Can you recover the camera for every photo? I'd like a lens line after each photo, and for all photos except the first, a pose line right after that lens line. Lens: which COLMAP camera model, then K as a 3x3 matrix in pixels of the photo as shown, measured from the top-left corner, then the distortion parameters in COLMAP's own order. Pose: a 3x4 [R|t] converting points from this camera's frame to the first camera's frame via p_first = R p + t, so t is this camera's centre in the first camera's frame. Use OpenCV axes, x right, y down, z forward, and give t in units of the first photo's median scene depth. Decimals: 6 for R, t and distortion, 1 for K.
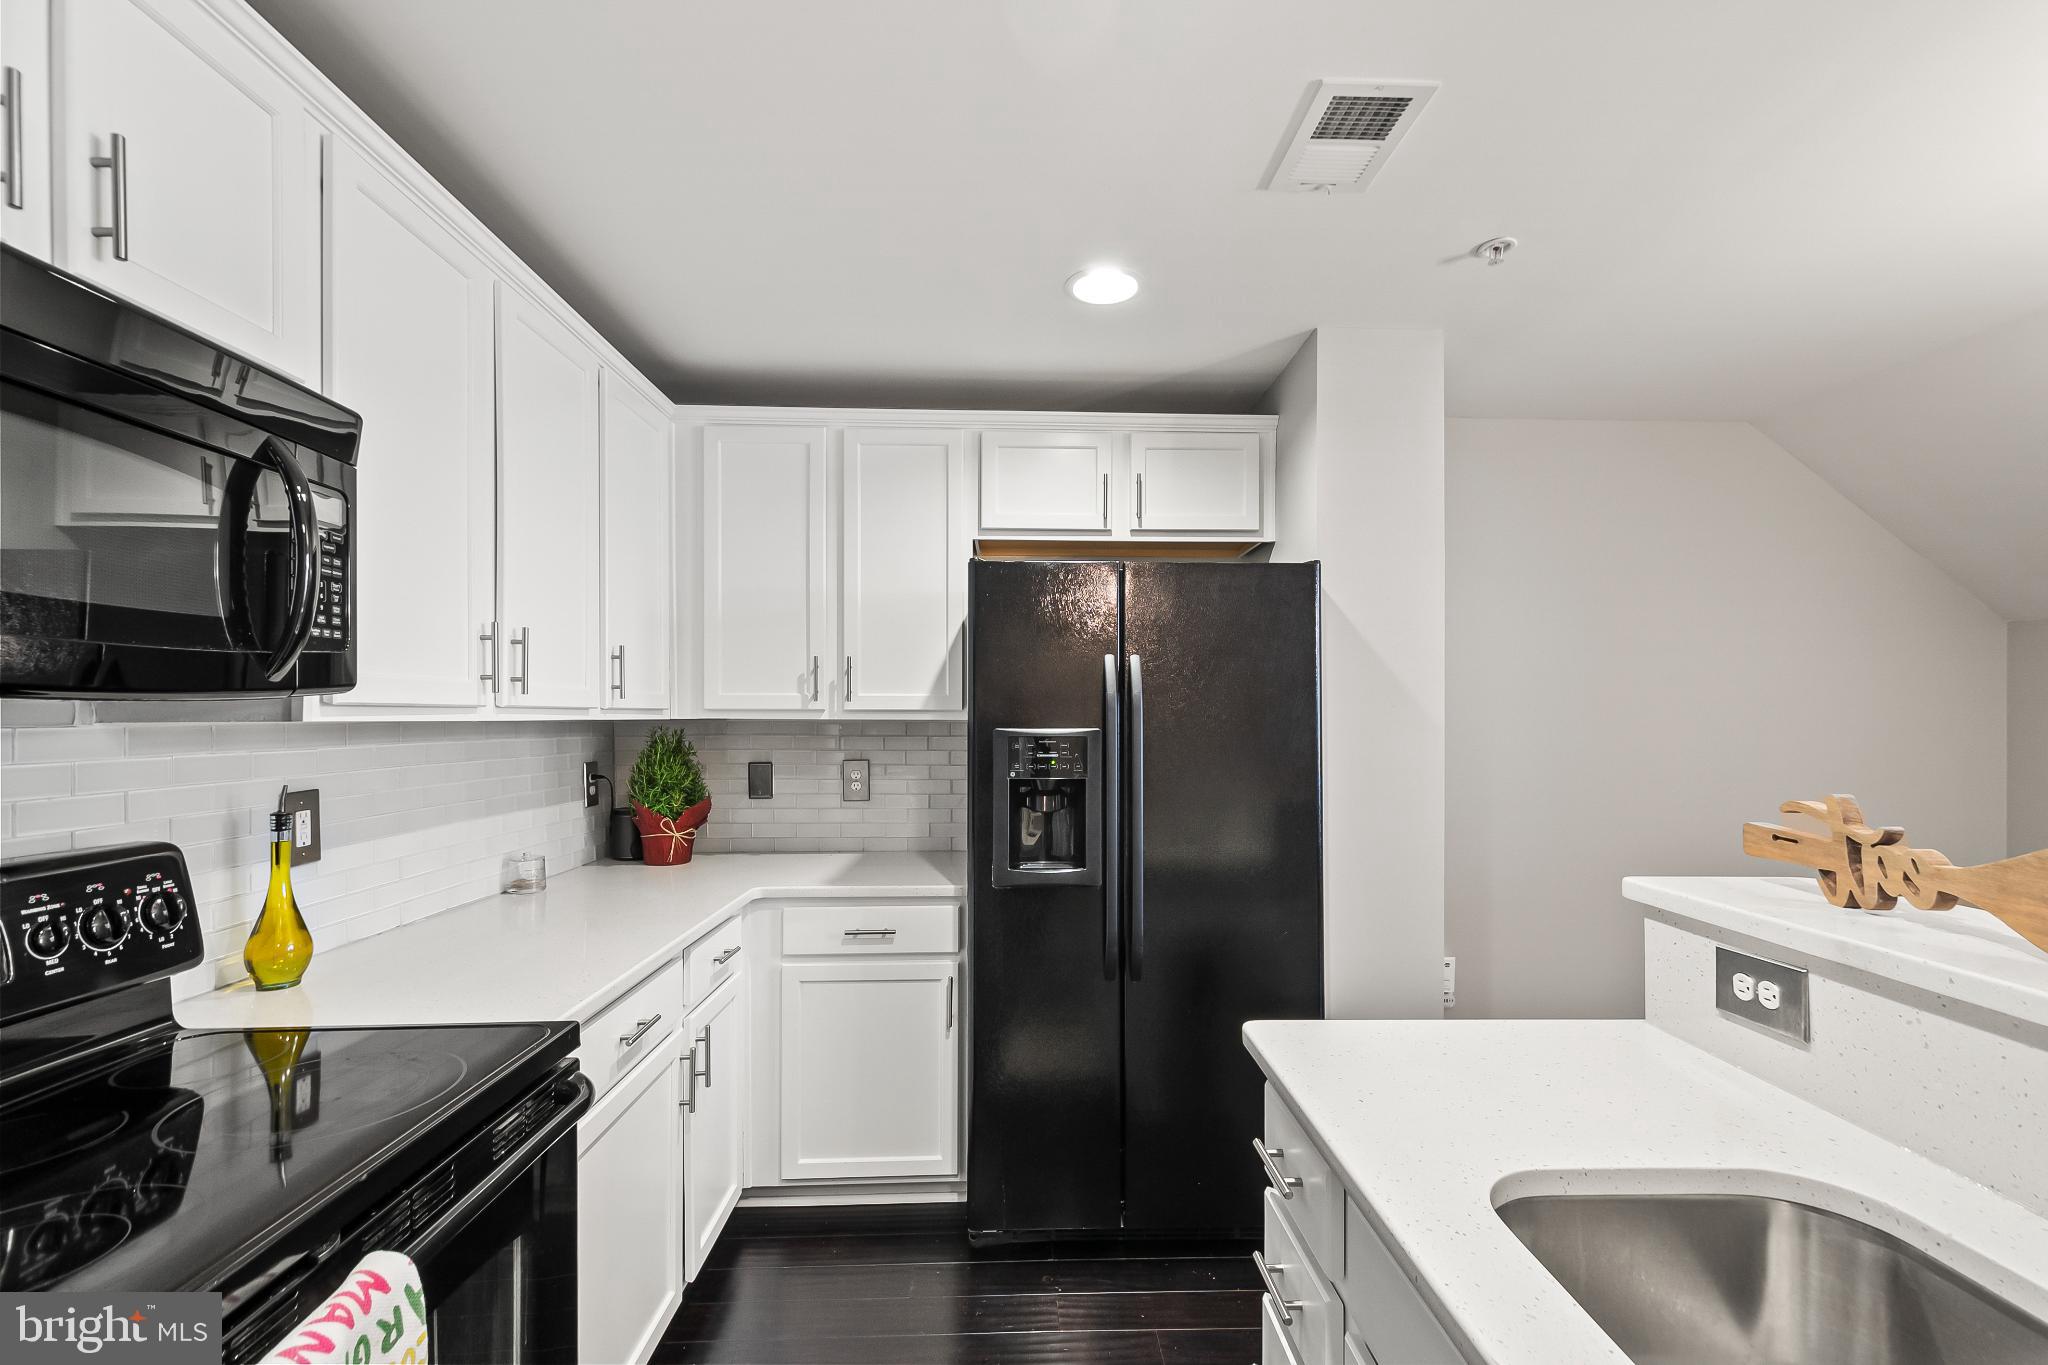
lens RADIAL K [[894.7, 0, 1035.7], [0, 894.7, 706.6], [0, 0, 1]] dist [0.002582, -0.000382]
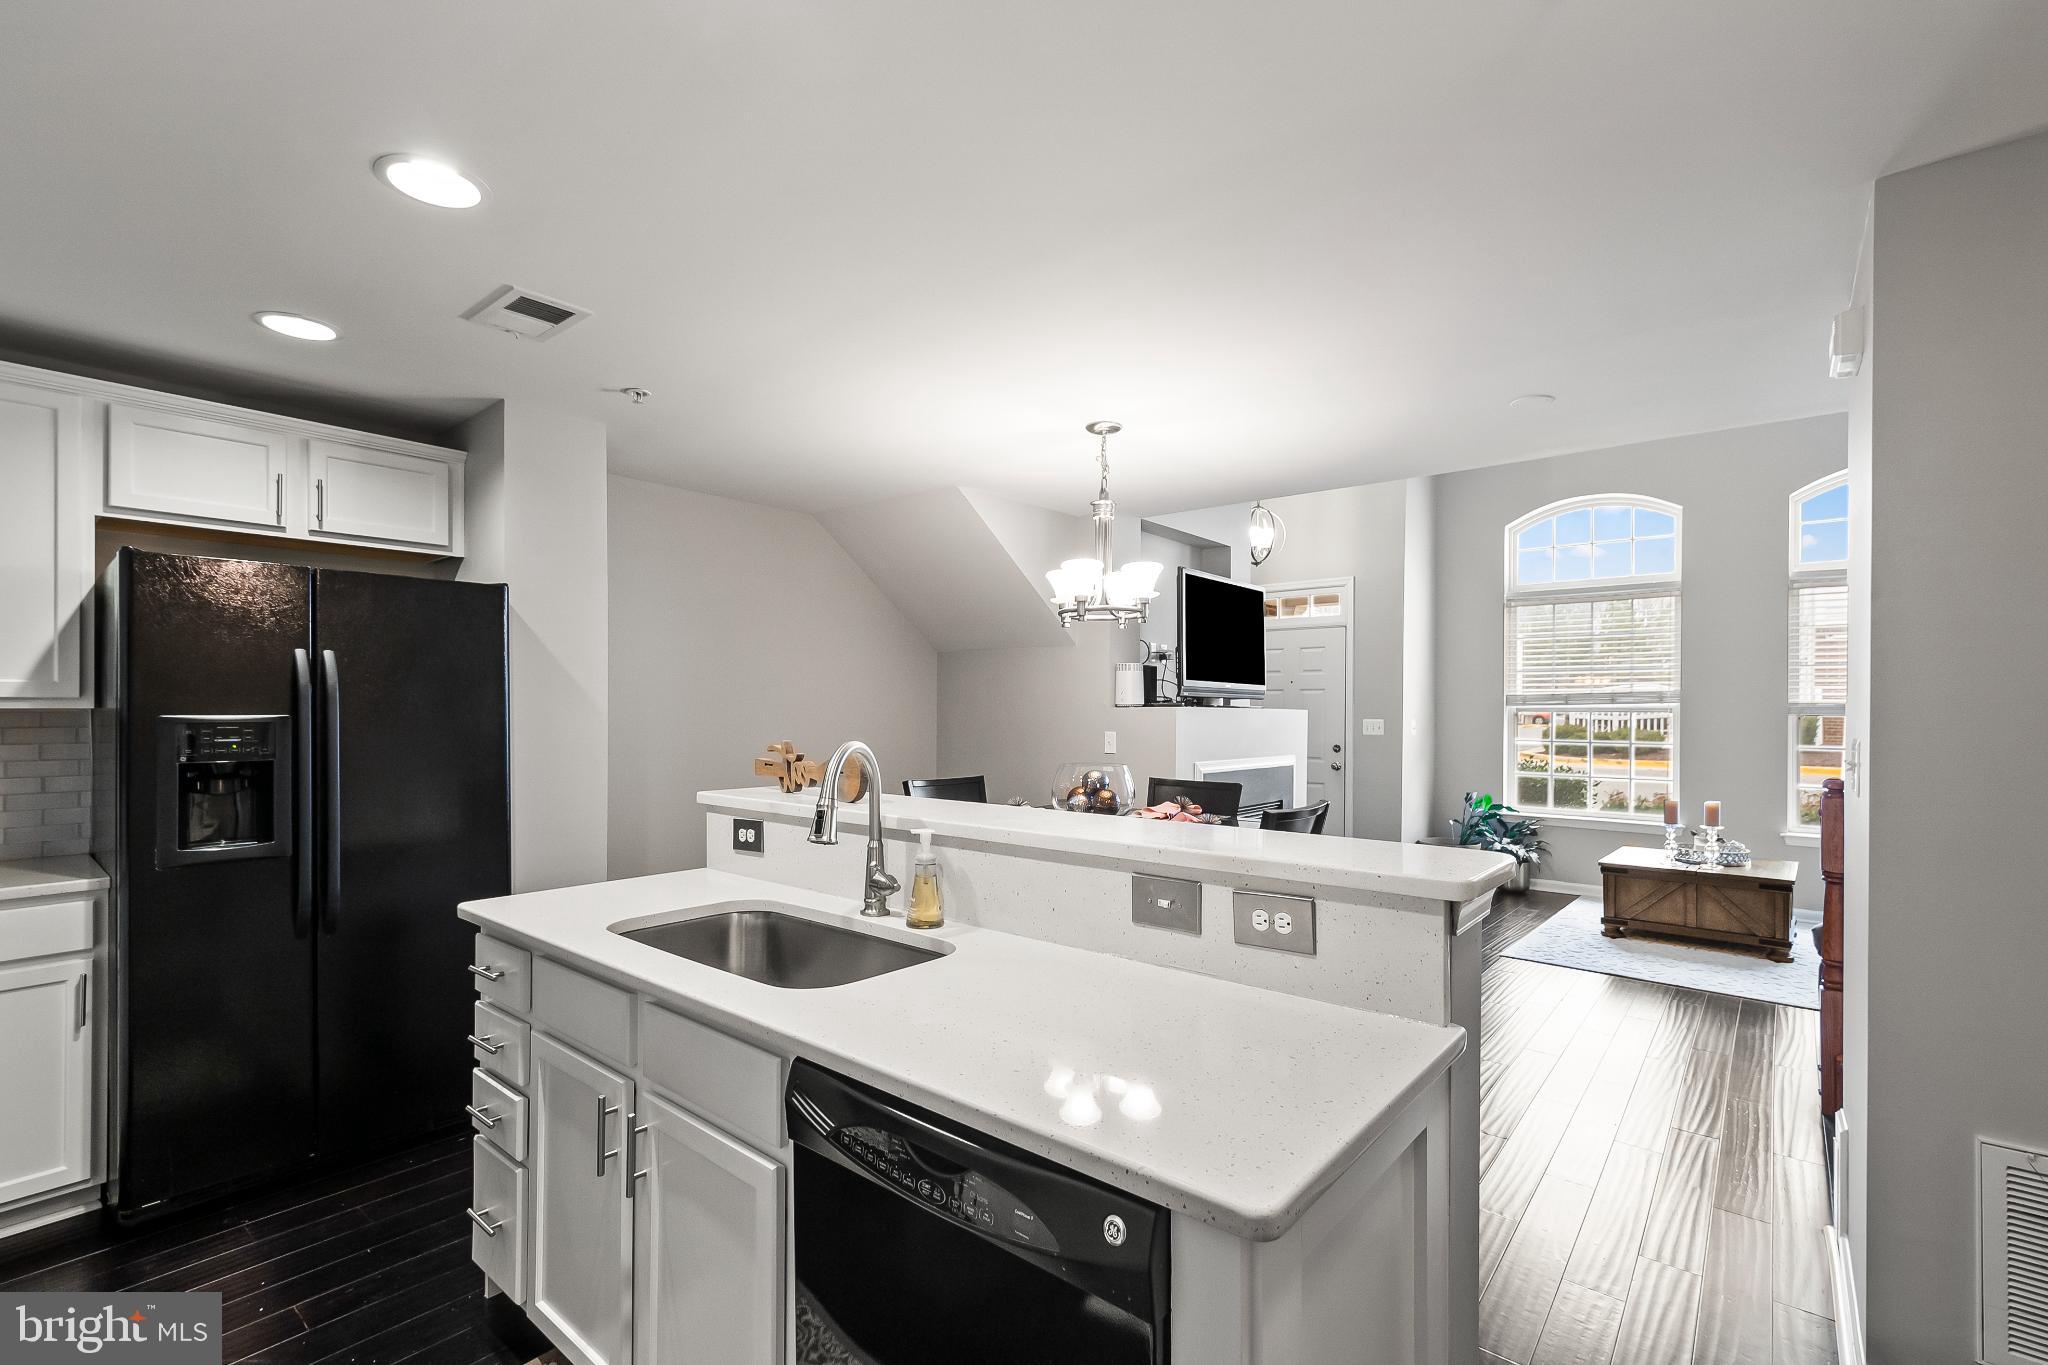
lens RADIAL K [[907.6, 0, 1038.2], [0, 907.6, 712.9], [0, 0, 1]] dist [0.010742, -0.000829]
pose [[0.663666, -0.005558, 0.748009, -0.160336], [-0.006308, 0.999895, 0.013026, 0.001081], [-0.748003, -0.013363, 0.663561, -0.451259]]
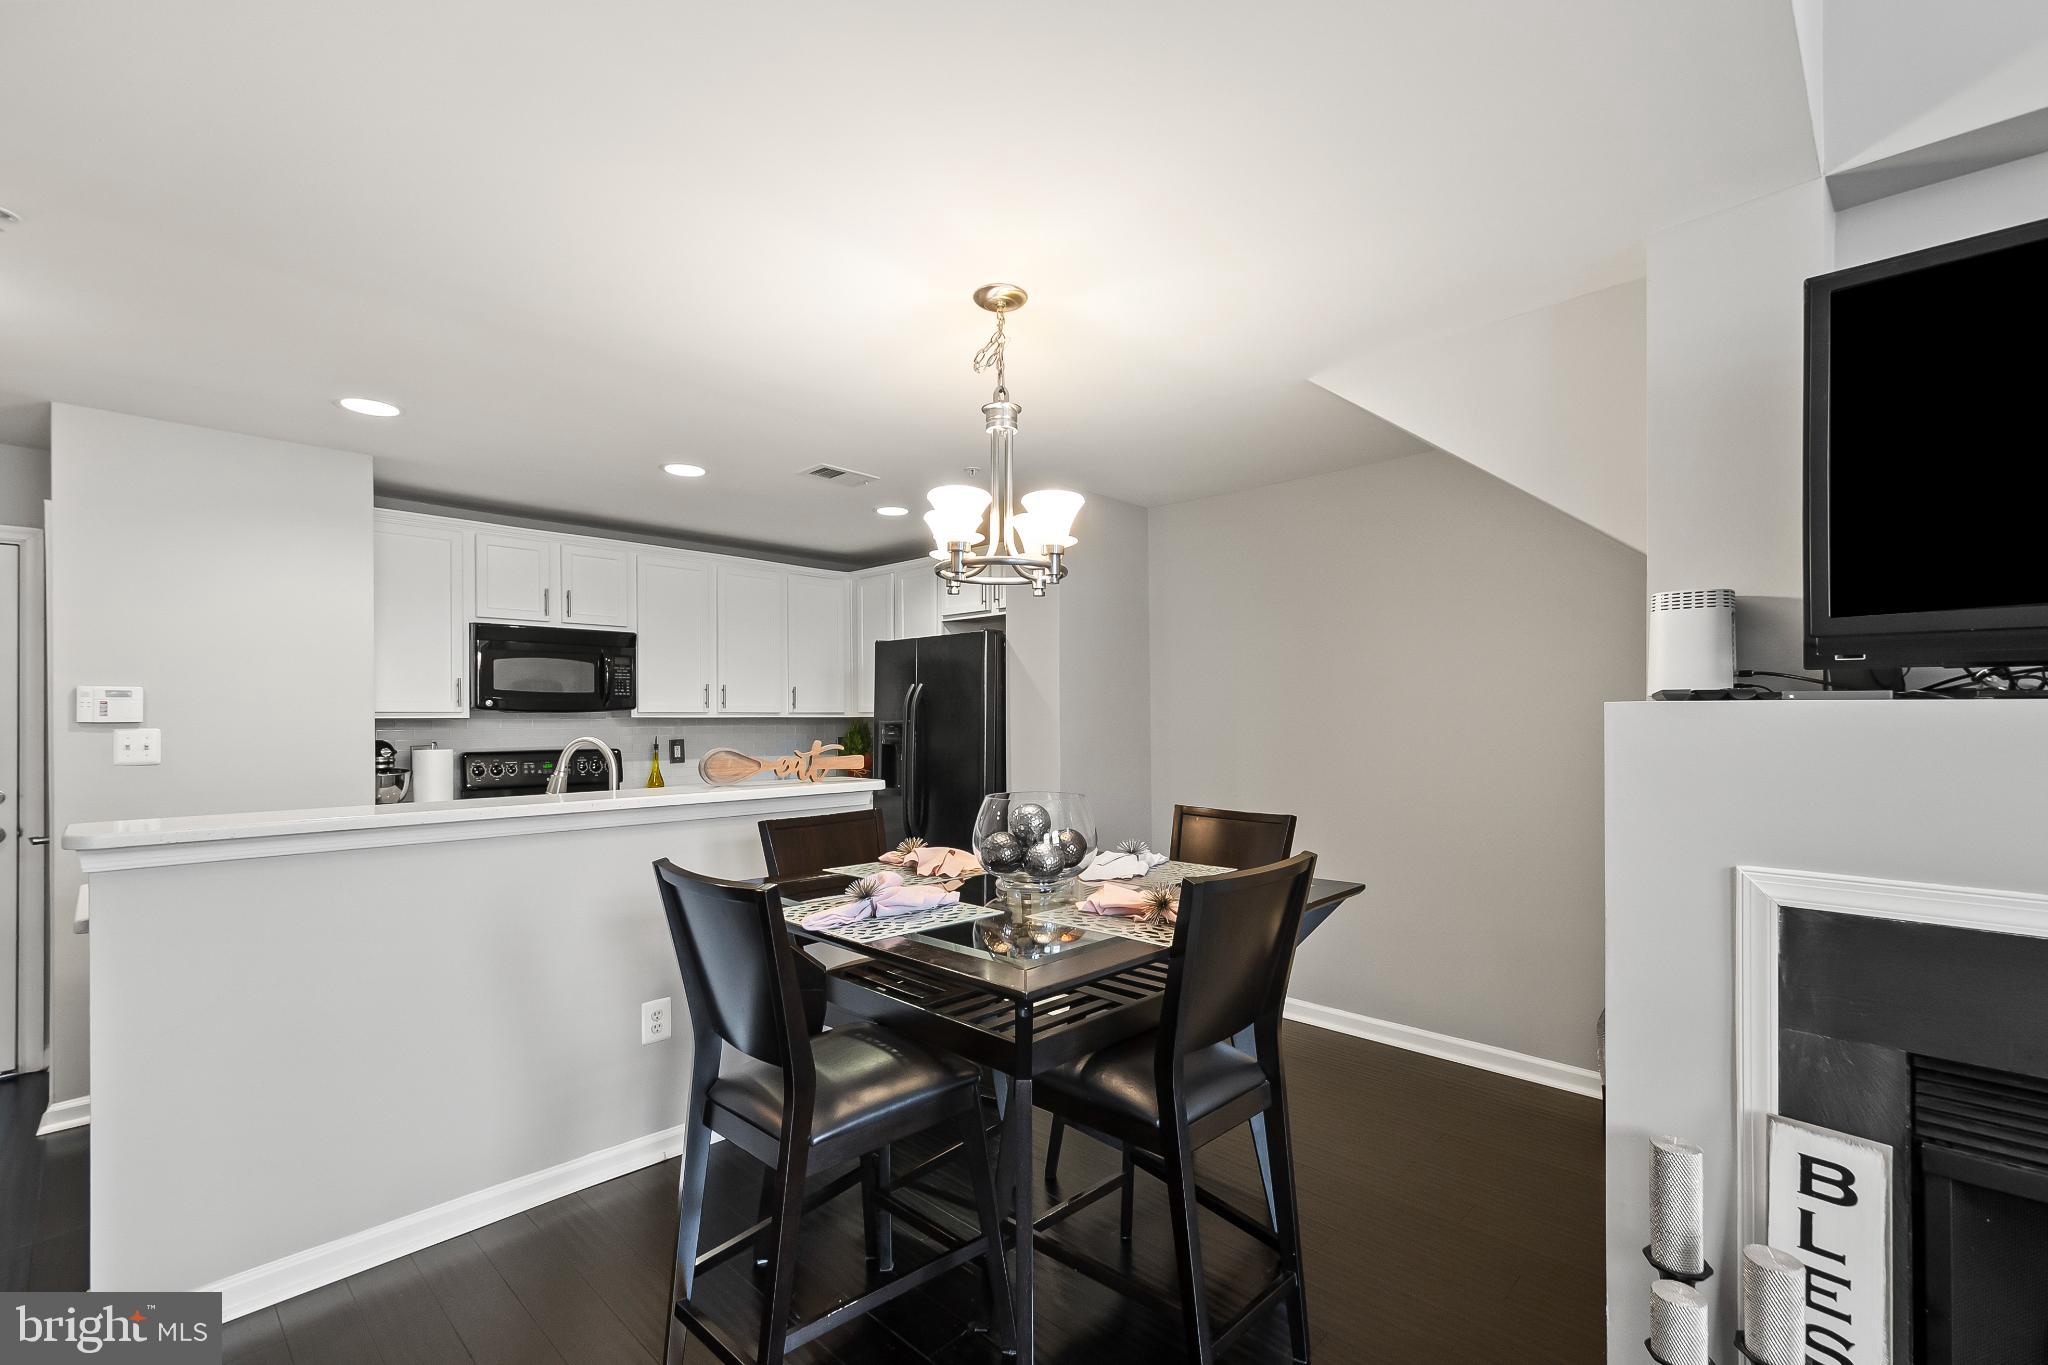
lens RADIAL K [[907.6, 0, 1038.2], [0, 907.6, 712.9], [0, 0, 1]] dist [0.010742, -0.000829]
pose [[0.690917, -0.010417, -0.722859, 1.734180], [0.014312, 0.999897, -0.000730, 0.014776], [0.722792, -0.009841, 0.690995, -0.216121]]
